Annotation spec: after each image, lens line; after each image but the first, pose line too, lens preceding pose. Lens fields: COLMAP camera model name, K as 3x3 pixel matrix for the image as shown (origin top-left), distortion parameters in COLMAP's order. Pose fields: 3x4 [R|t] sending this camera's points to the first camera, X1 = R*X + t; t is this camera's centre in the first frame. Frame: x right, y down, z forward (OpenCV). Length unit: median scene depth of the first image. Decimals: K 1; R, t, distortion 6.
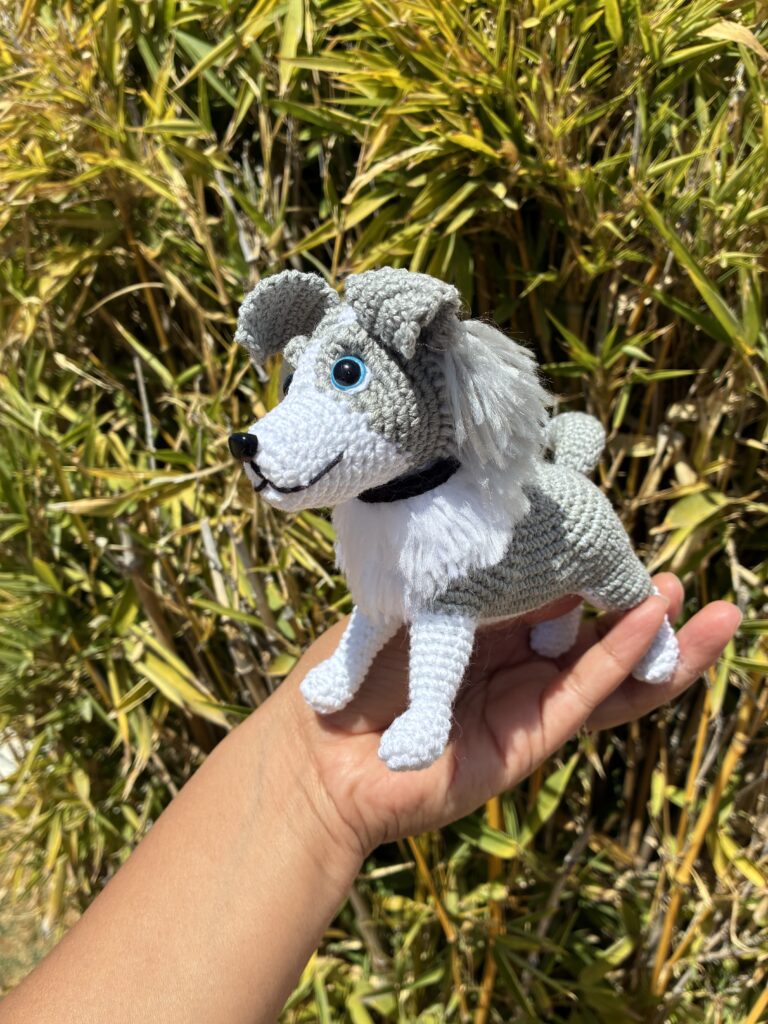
lens RADIAL K [[777.2, 0, 377.9], [0, 777.2, 507.1], [0, 0, 1]] dist [0.030218, -0.063700]
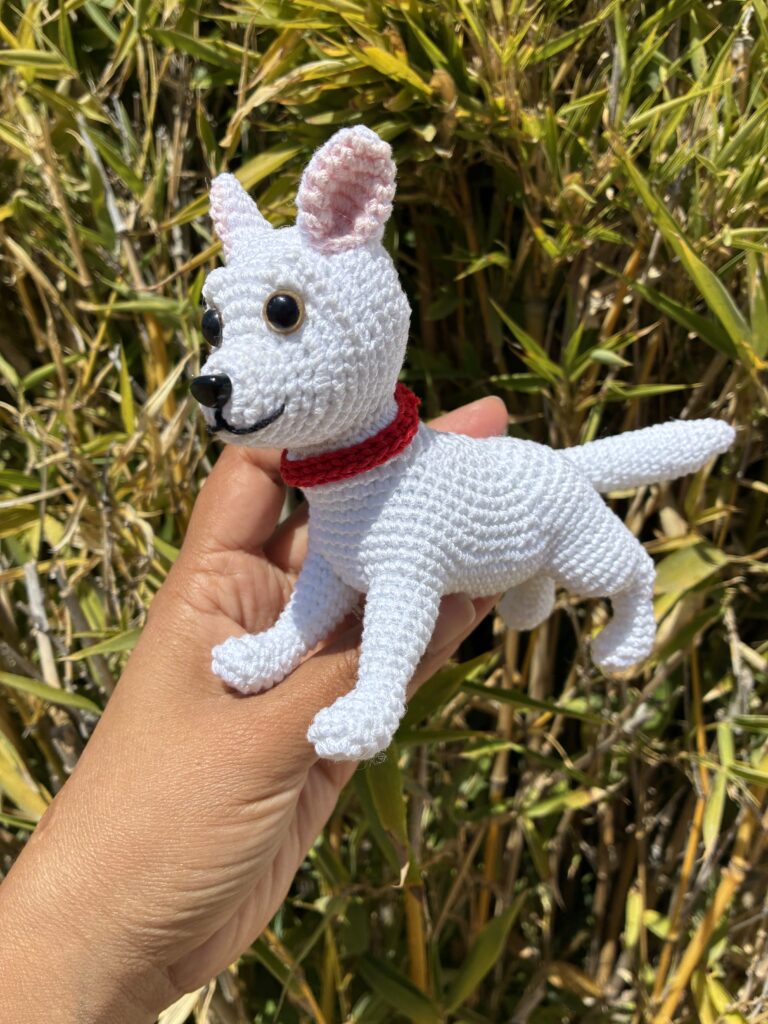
lens RADIAL K [[777.2, 0, 377.0], [0, 777.2, 507.1], [0, 0, 1]] dist [0.030218, -0.063700]
pose [[0.999433, 0.031527, 0.011786, 0.095419], [-0.030889, 0.998225, -0.050922, -0.009699], [-0.013371, 0.050529, 0.998633, 0.241468]]
